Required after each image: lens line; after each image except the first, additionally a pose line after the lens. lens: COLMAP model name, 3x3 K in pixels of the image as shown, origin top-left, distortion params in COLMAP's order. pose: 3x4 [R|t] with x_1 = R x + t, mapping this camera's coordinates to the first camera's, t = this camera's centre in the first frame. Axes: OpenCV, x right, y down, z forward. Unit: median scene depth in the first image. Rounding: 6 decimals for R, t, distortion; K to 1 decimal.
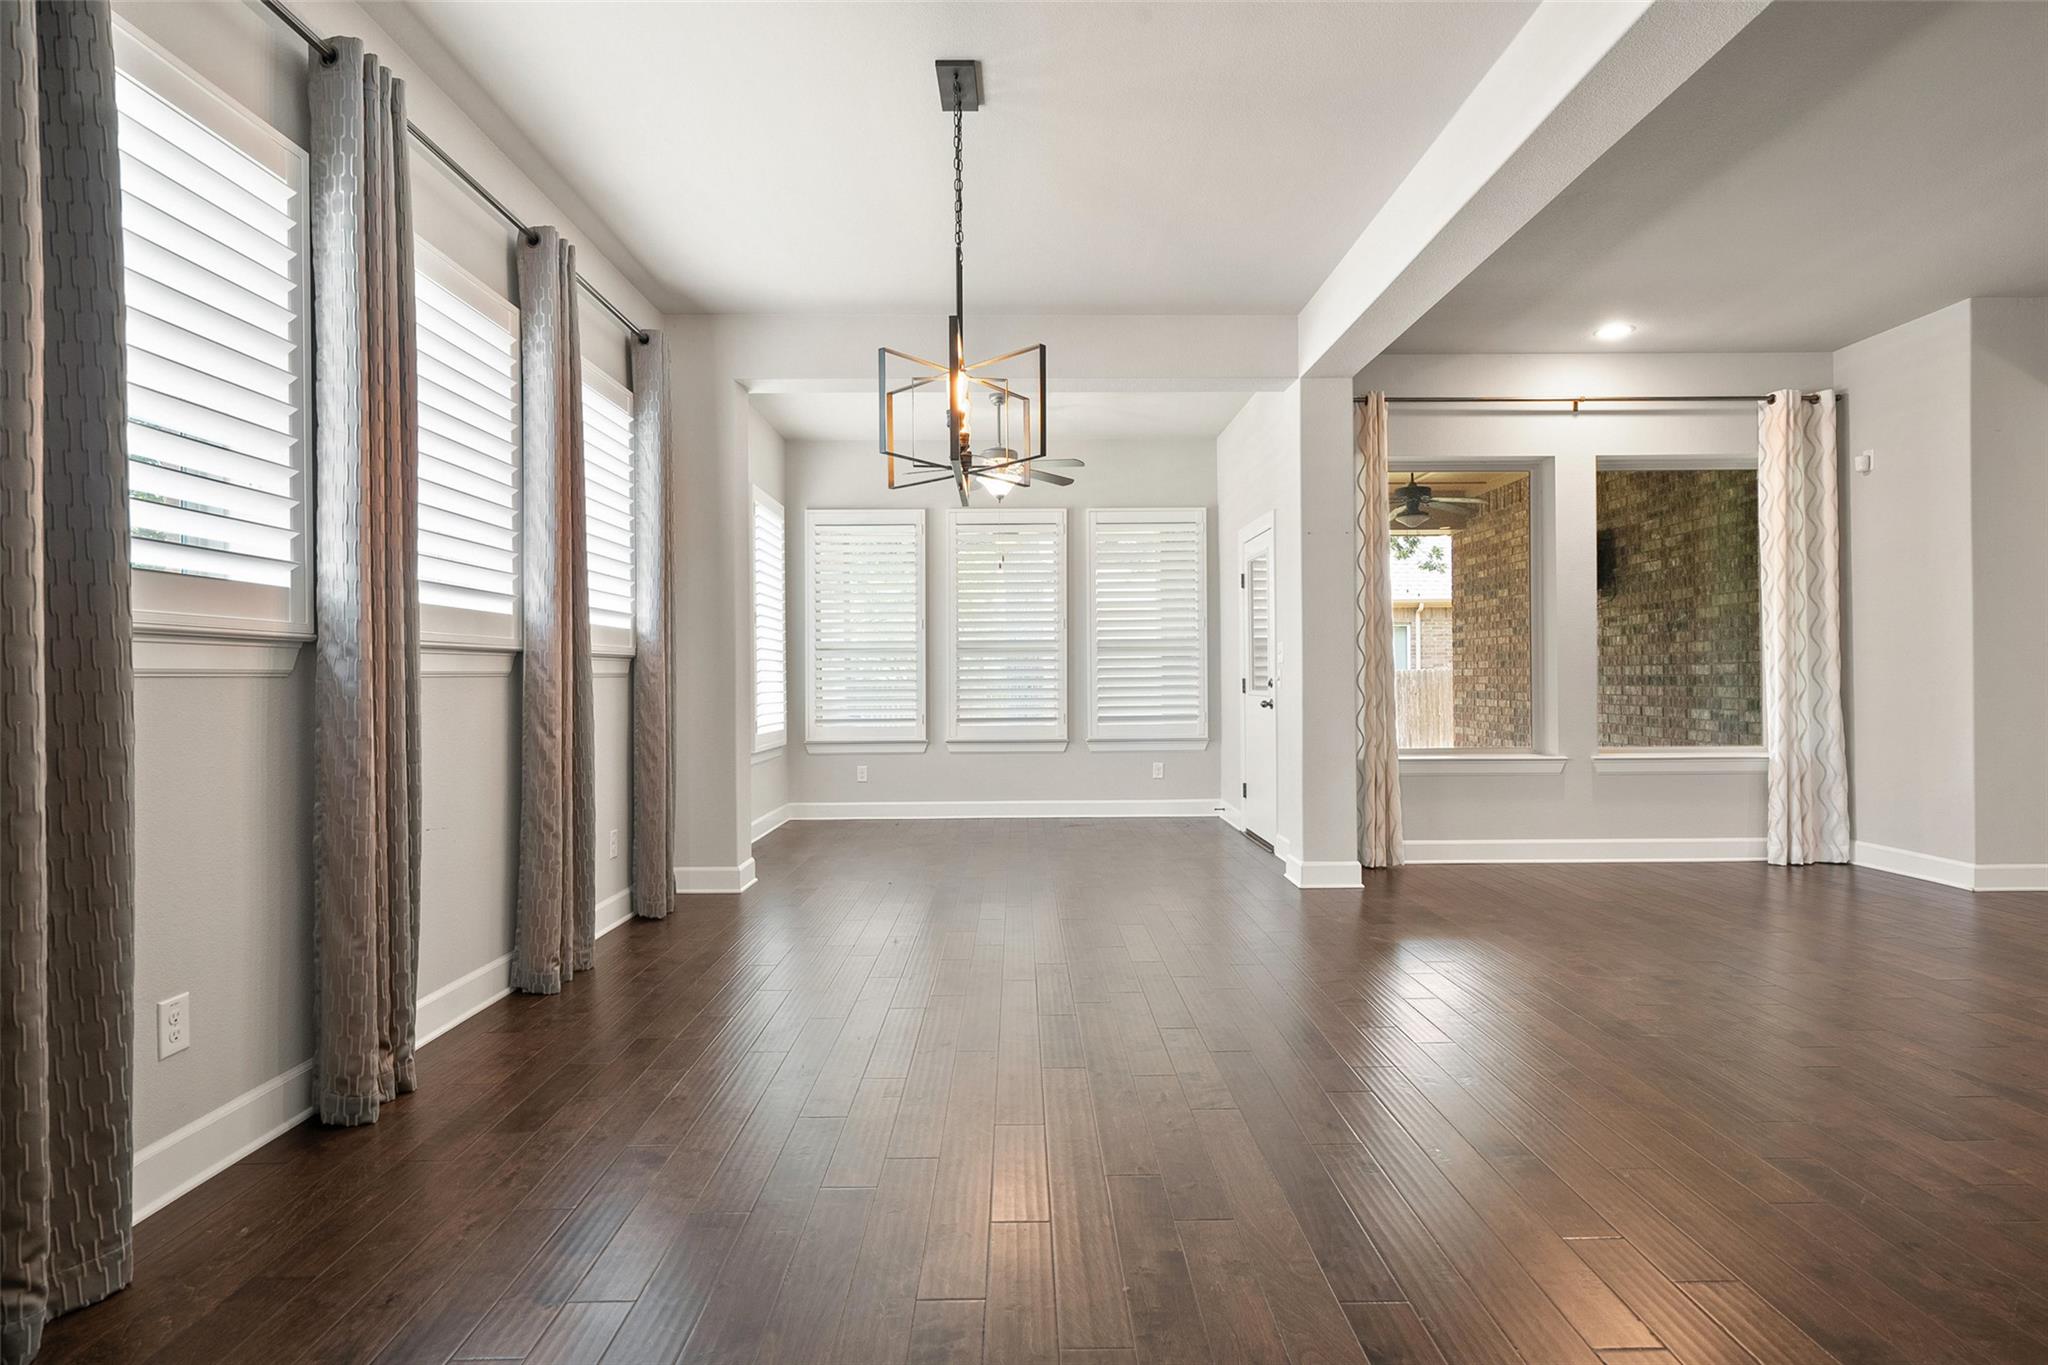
lens RADIAL K [[1043.6, 0, 1041.3], [0, 1043.6, 680.1], [0, 0, 1]] dist [0.006572, 0.000356]
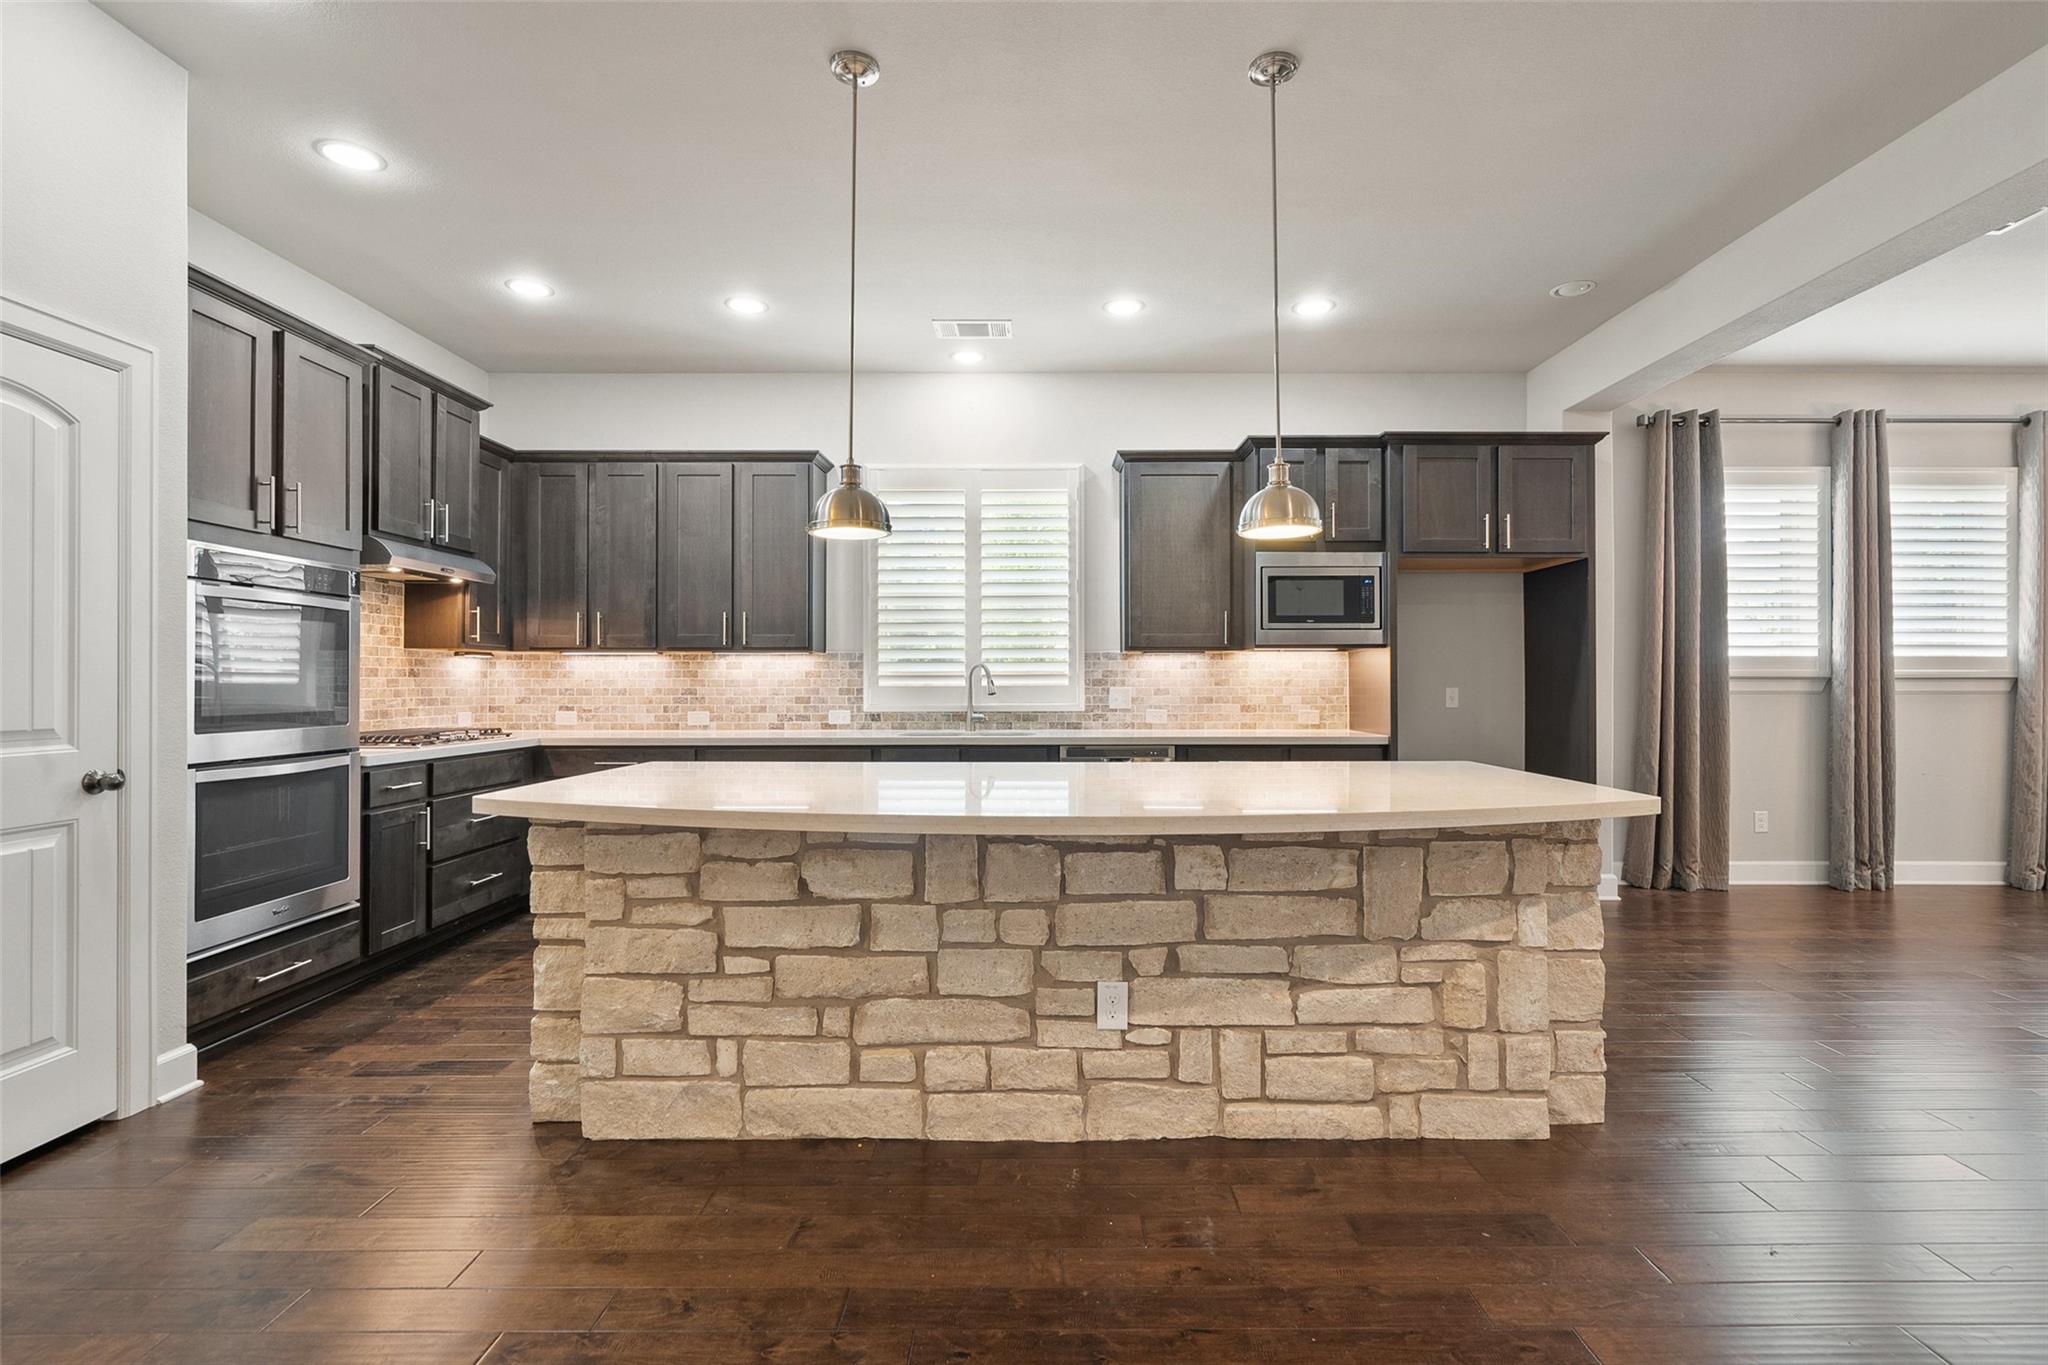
lens RADIAL K [[943.0, 0, 1055.0], [0, 943.0, 676.9], [0, 0, 1]] dist [-0.002638, 0.001865]
pose [[-0.012191, 0.001214, -0.999925, 0.521626], [-0.003561, 0.999993, 0.001257, -0.013803], [0.999919, 0.003576, -0.012186, -0.252949]]
